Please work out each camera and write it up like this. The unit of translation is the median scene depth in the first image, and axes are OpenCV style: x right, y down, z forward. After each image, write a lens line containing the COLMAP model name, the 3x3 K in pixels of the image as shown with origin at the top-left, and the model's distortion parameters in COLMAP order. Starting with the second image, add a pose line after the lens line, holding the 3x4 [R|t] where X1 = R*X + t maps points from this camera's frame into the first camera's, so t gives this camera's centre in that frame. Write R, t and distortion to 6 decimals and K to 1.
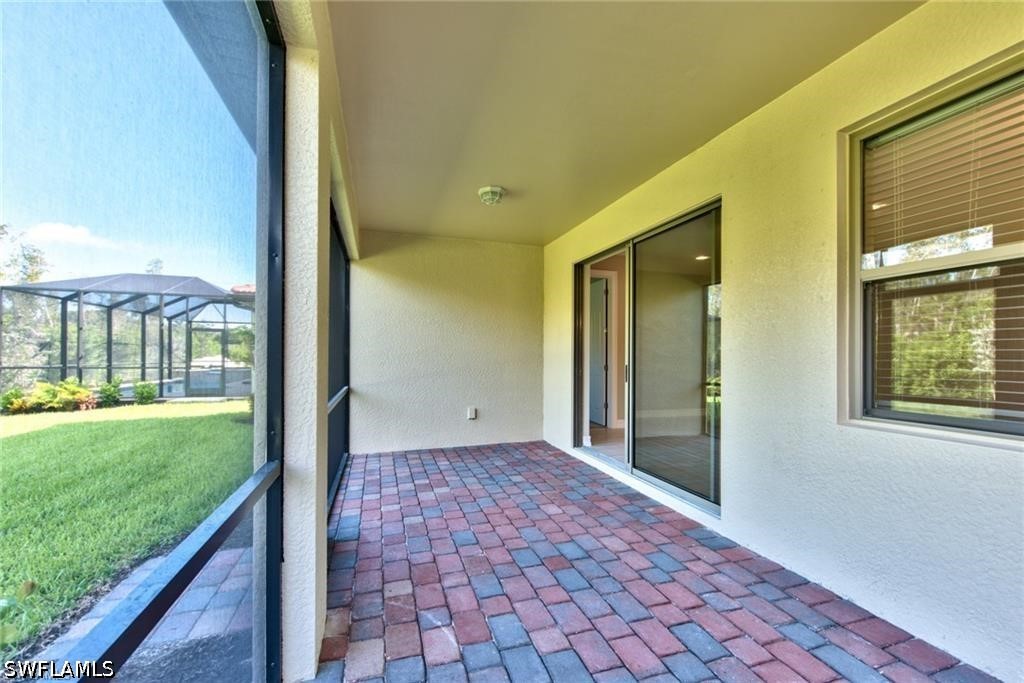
lens RADIAL K [[421.0, 0, 510.5], [0, 421.0, 351.5], [0, 0, 1]] dist [0.004018, -0.000830]
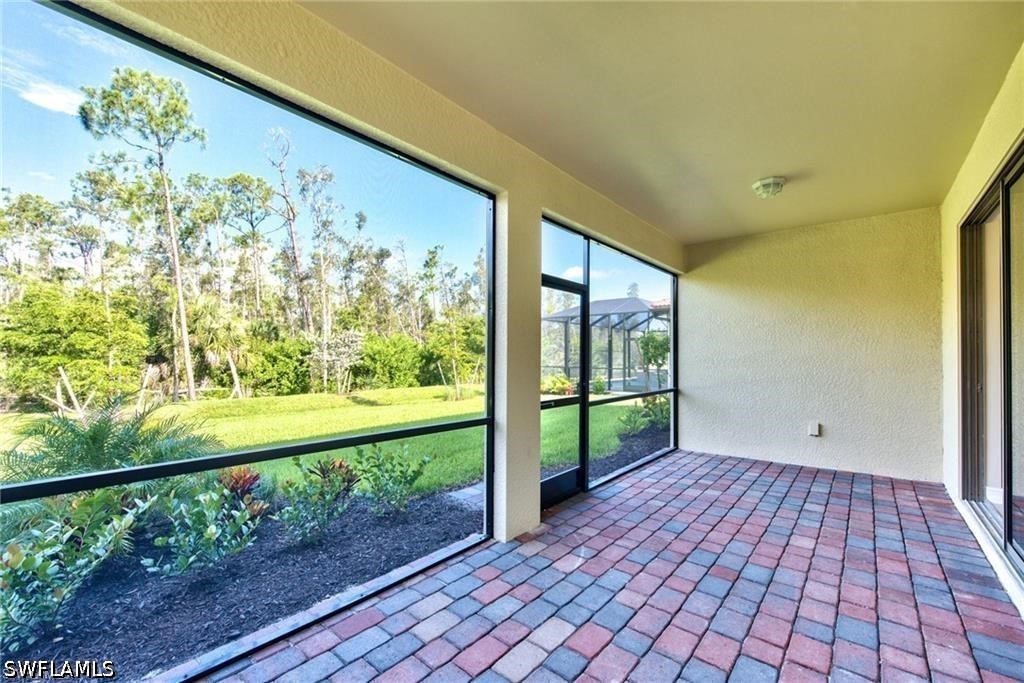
lens RADIAL K [[421.0, 0, 503.8], [0, 421.0, 350.5], [0, 0, 1]] dist [0.004018, -0.000830]
pose [[0.521006, -0.015203, -0.853418, 0.493684], [0.005605, 0.999881, -0.014390, -0.005190], [0.853535, 0.002714, 0.521029, 0.031367]]
